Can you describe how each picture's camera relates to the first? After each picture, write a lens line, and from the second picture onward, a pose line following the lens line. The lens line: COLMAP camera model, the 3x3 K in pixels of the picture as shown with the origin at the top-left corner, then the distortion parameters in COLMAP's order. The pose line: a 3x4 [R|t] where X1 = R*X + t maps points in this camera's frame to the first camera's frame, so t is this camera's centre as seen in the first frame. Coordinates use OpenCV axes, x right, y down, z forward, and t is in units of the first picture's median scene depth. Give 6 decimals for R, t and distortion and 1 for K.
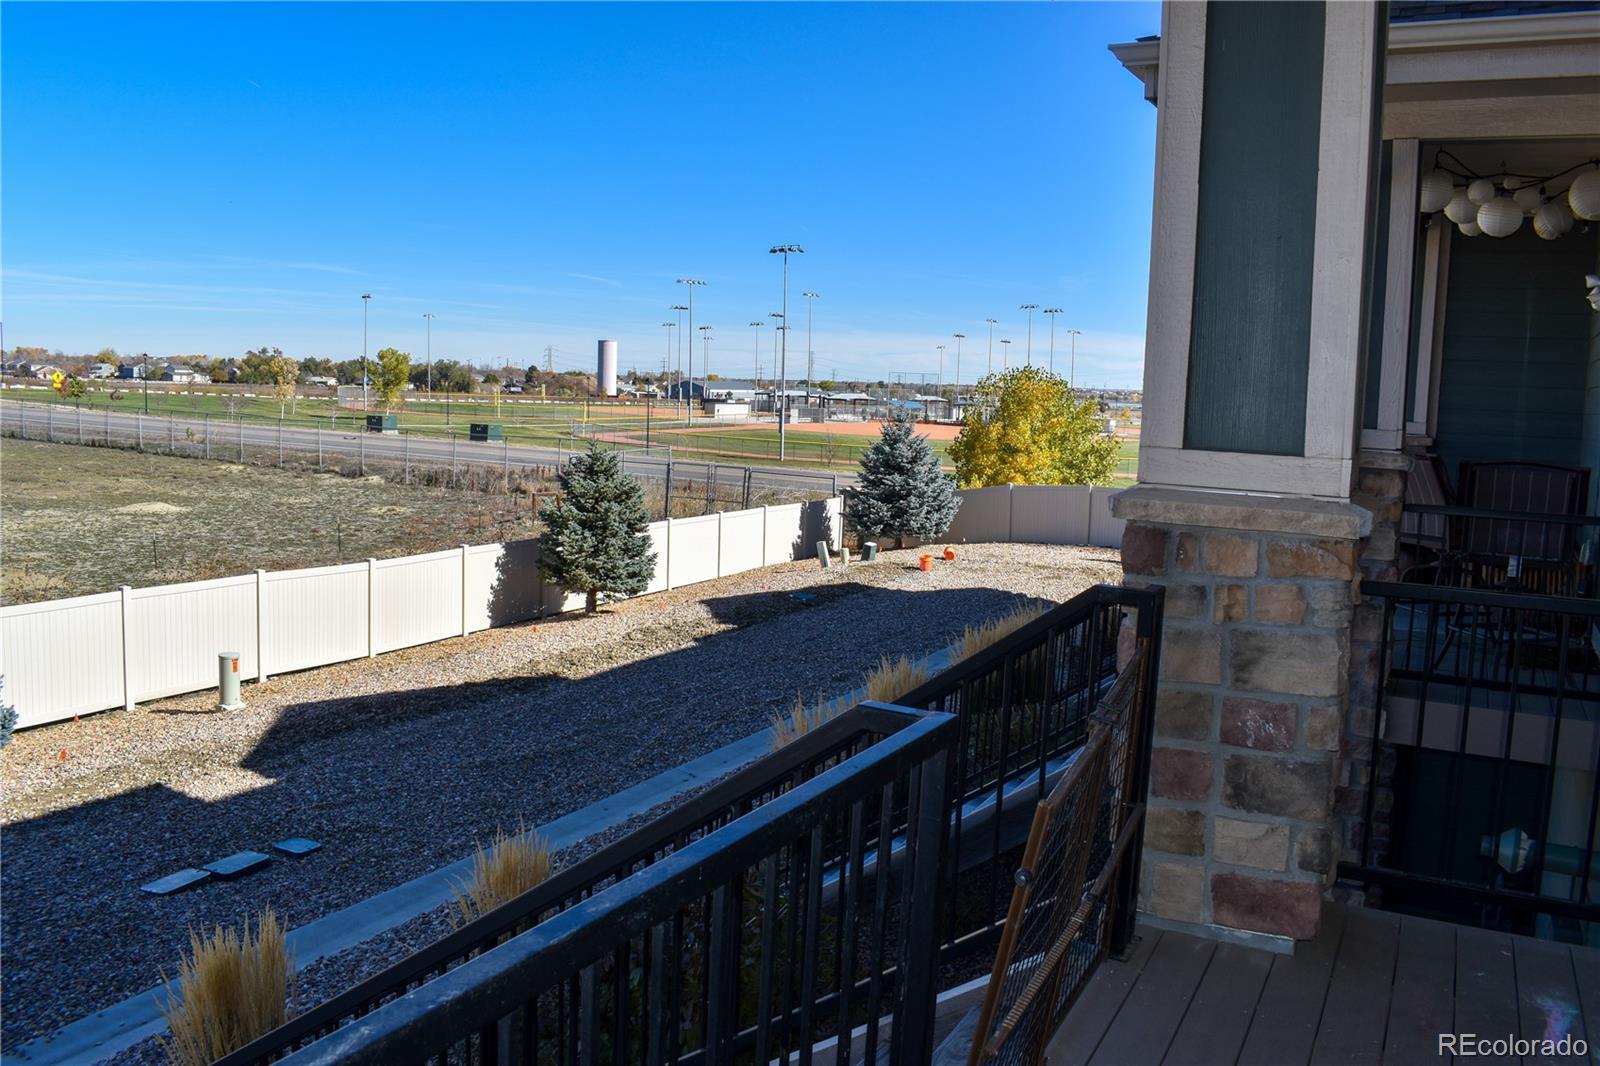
lens RADIAL K [[1246.3, 0, 807.2], [0, 1246.3, 526.6], [0, 0, 1]] dist [-0.104494, 0.026549]
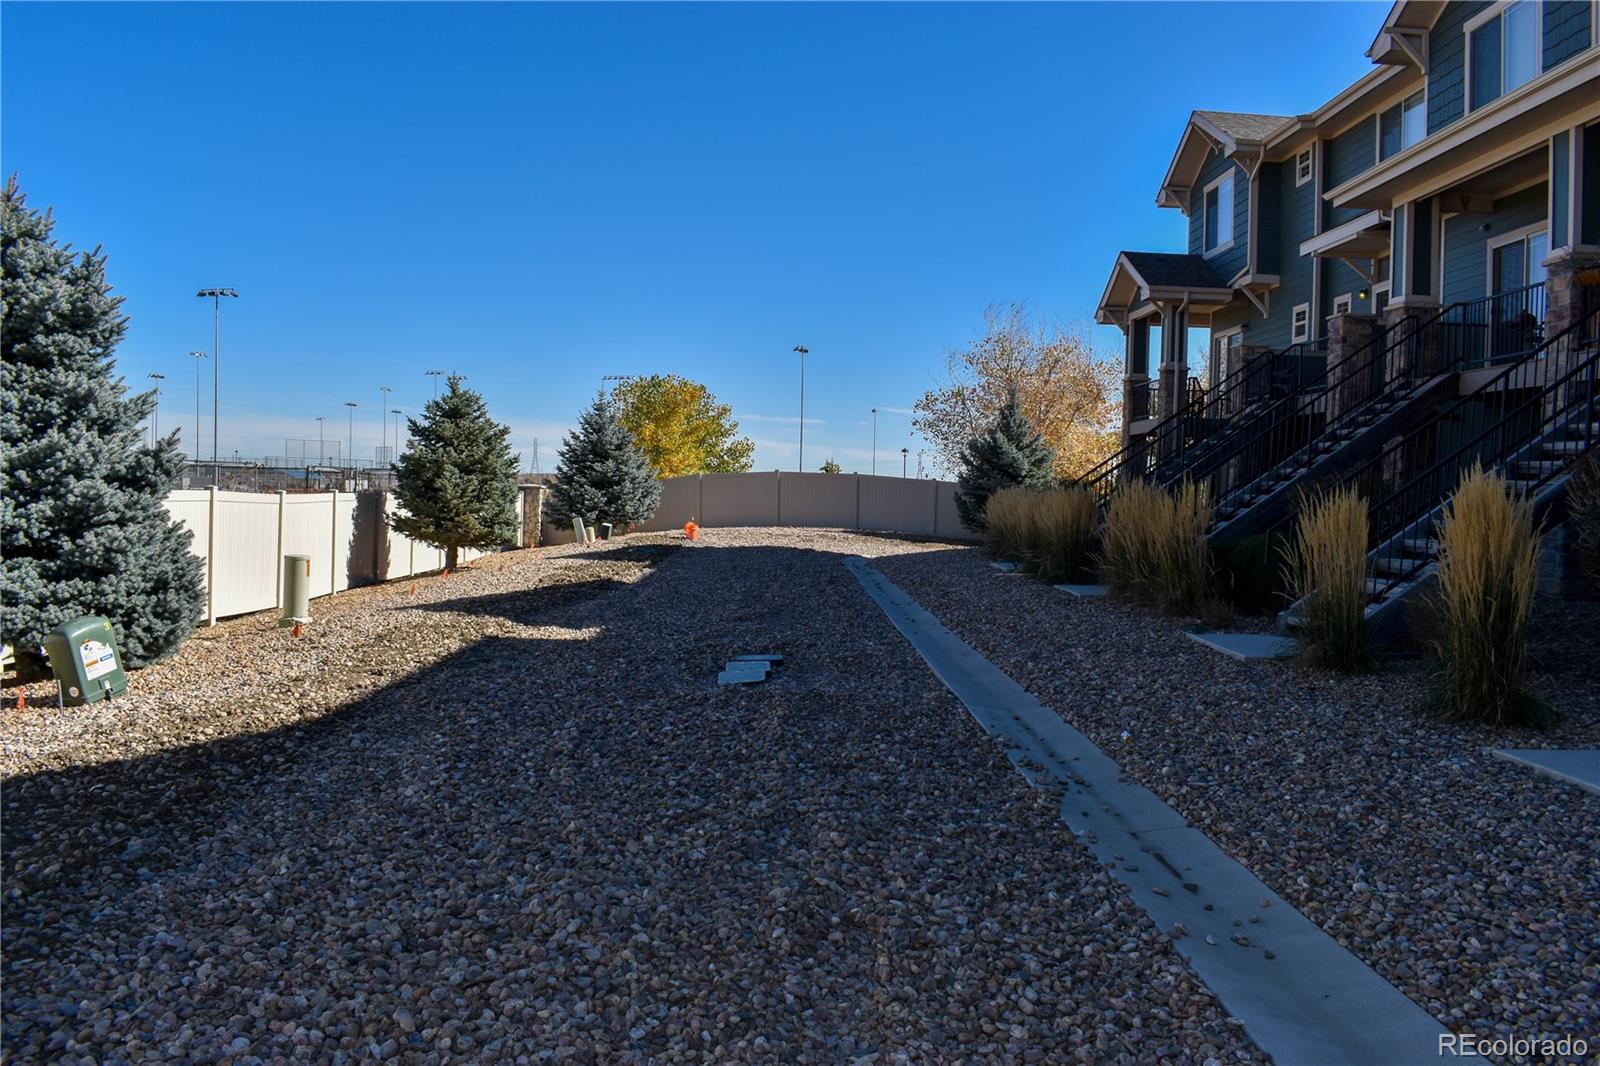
lens RADIAL K [[1246.3, 0, 807.2], [0, 1246.3, 526.6], [0, 0, 1]] dist [-0.104494, 0.026549]
pose [[0.866290, -0.026162, 0.498855, -0.396558], [0.060597, 0.996757, -0.052956, 0.100862], [-0.495852, 0.076104, 0.865066, 0.076428]]
